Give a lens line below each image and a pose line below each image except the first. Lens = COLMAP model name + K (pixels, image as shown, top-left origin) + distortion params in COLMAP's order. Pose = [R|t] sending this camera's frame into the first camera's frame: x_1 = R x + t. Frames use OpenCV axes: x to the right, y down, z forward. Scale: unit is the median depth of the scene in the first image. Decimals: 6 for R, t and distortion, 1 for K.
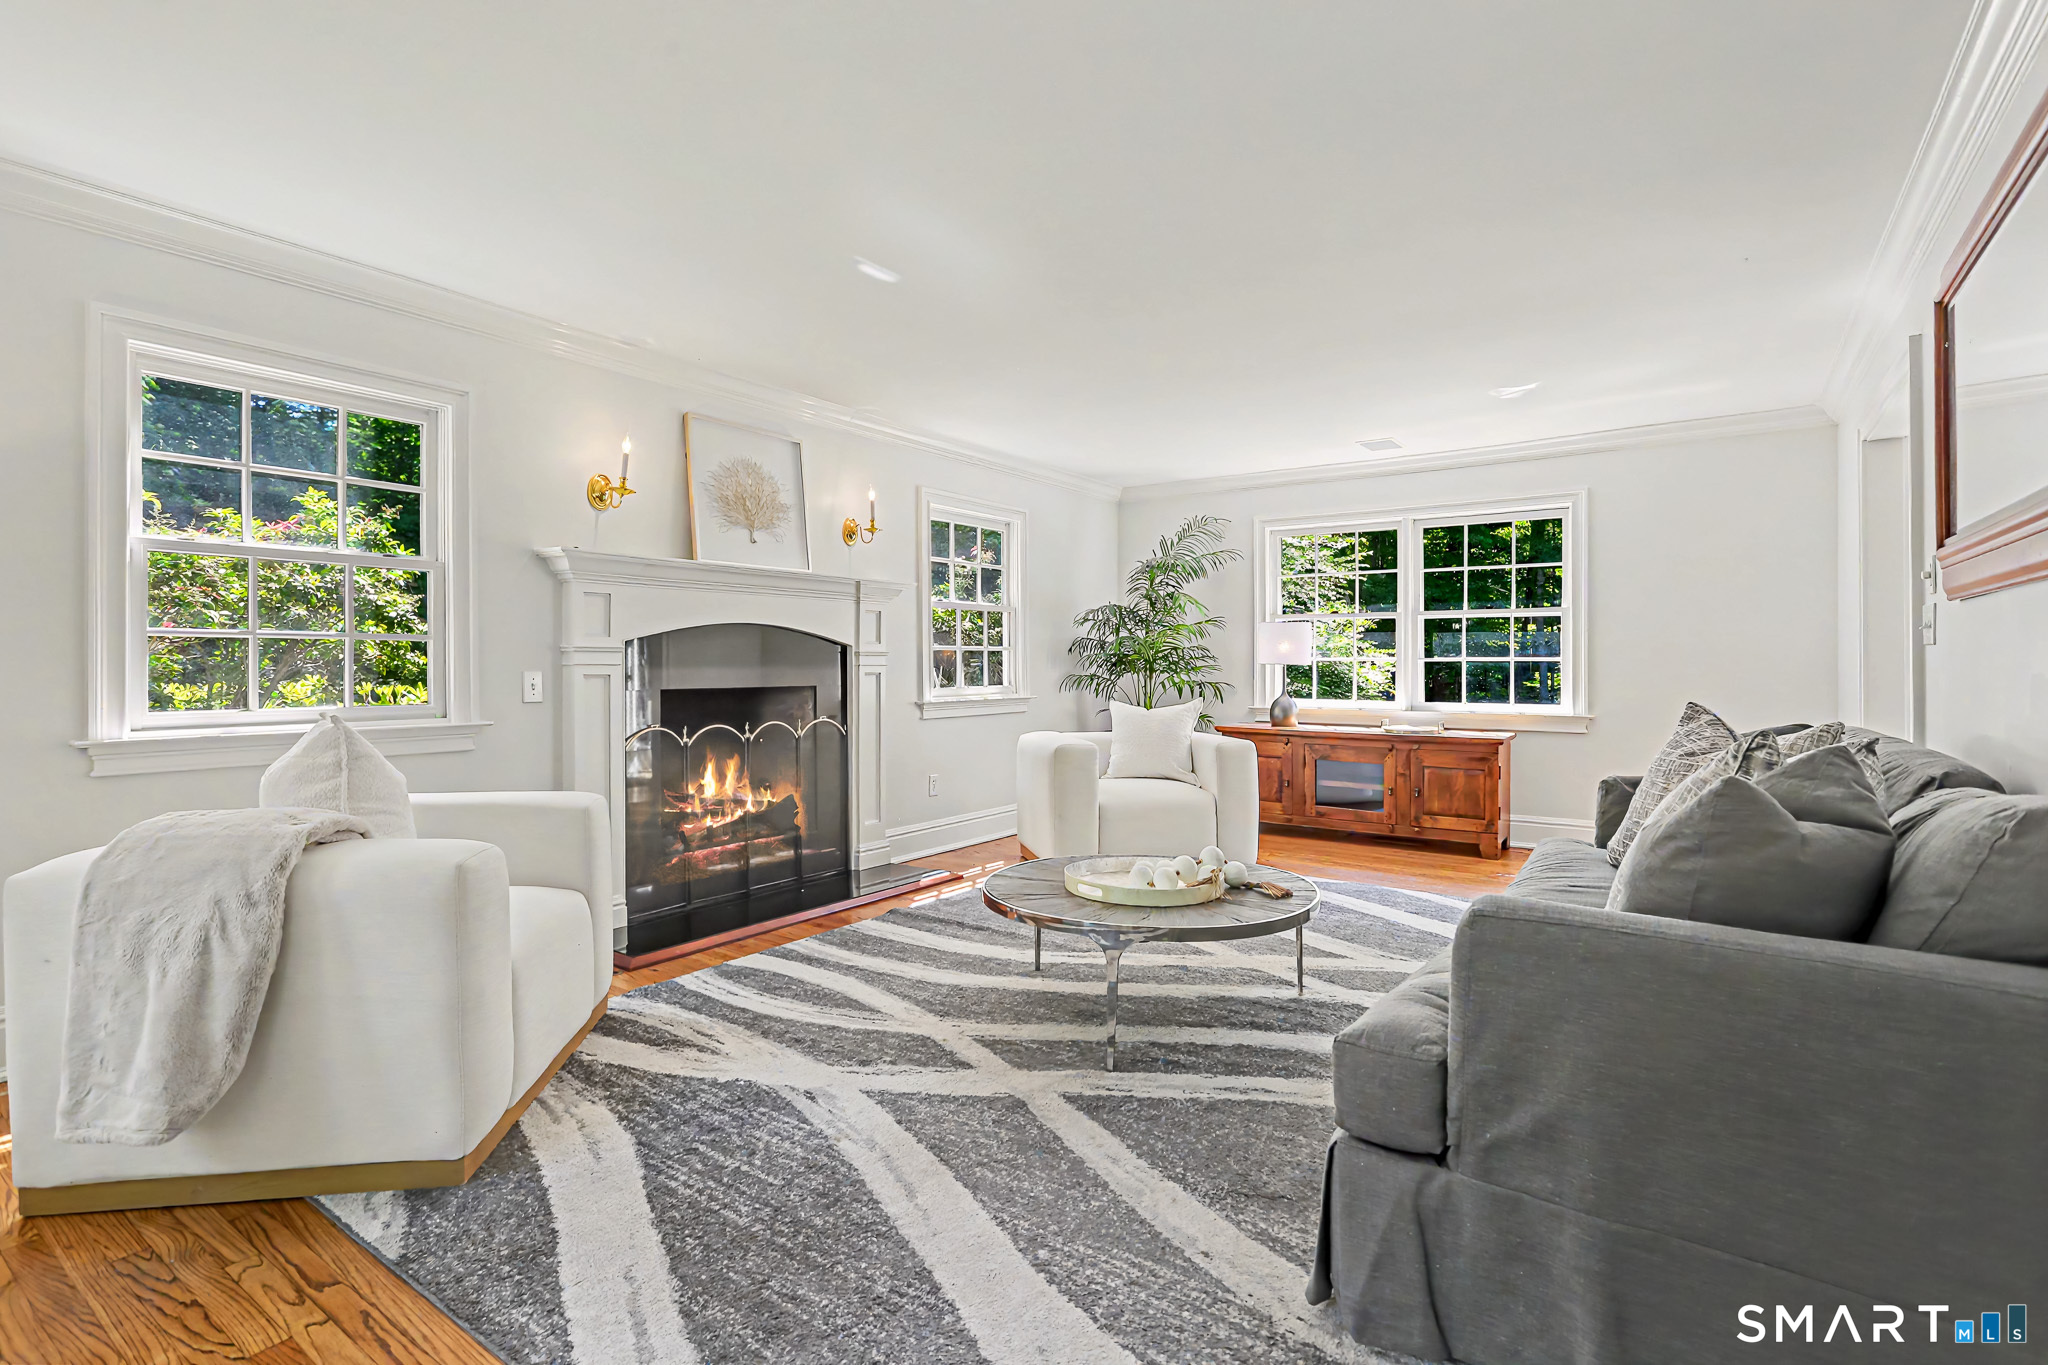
lens RADIAL K [[988.7, 0, 1025.0], [0, 988.7, 673.2], [0, 0, 1]] dist [-0.001236, 0.000634]
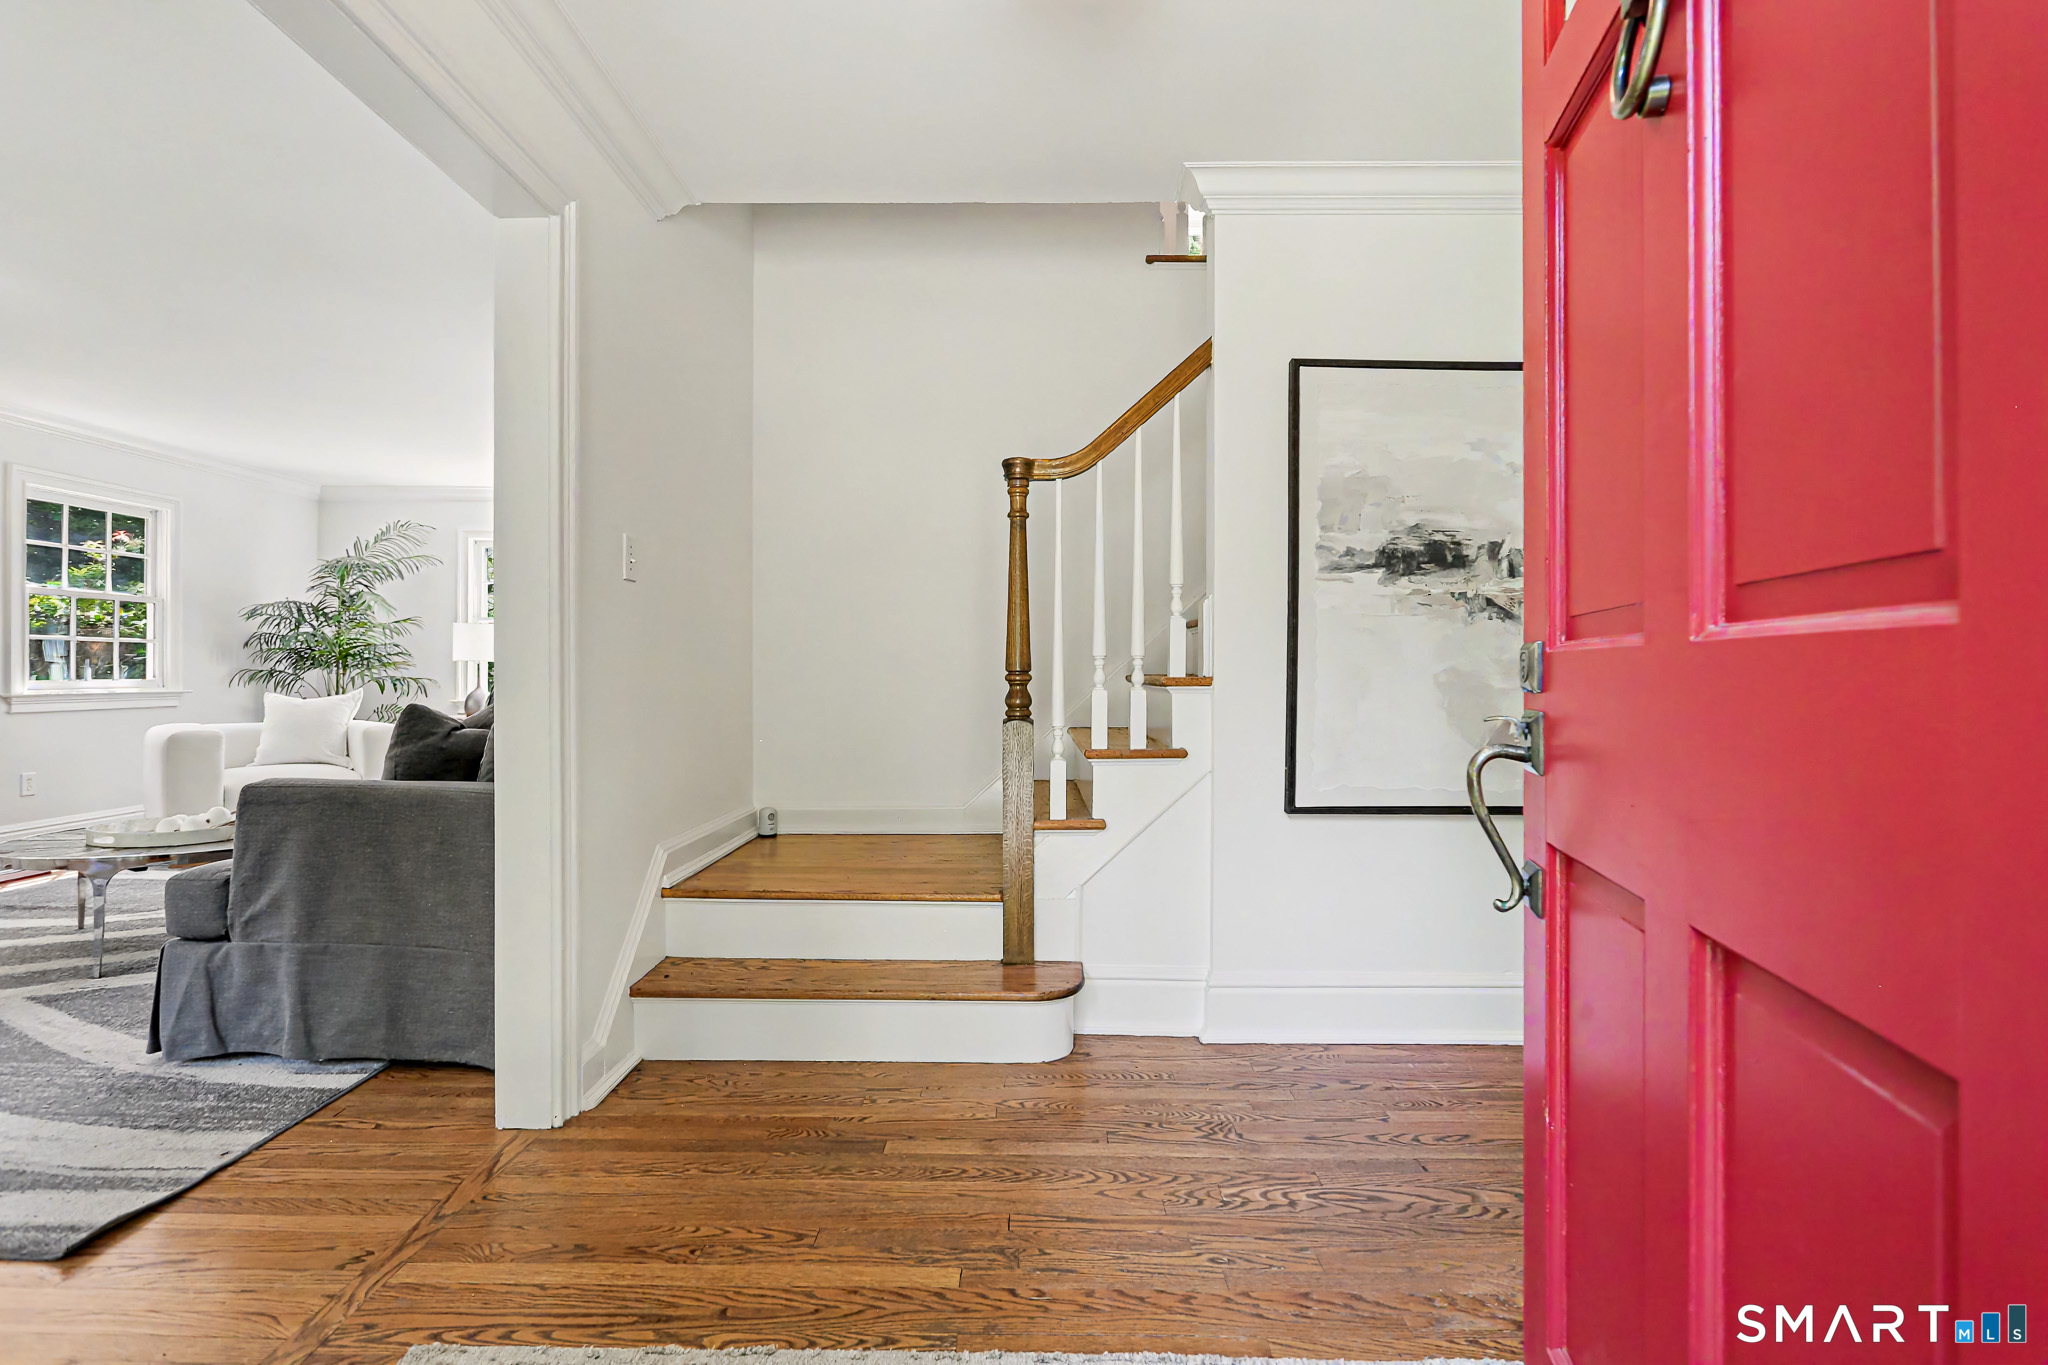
lens RADIAL K [[988.7, 0, 1017.9], [0, 988.7, 669.2], [0, 0, 1]] dist [-0.001236, 0.000634]
pose [[0.827112, 0.007779, 0.561983, 0.148066], [-0.000388, 0.999912, -0.013270, 0.015883], [-0.562037, 0.010758, 0.827042, -0.285764]]
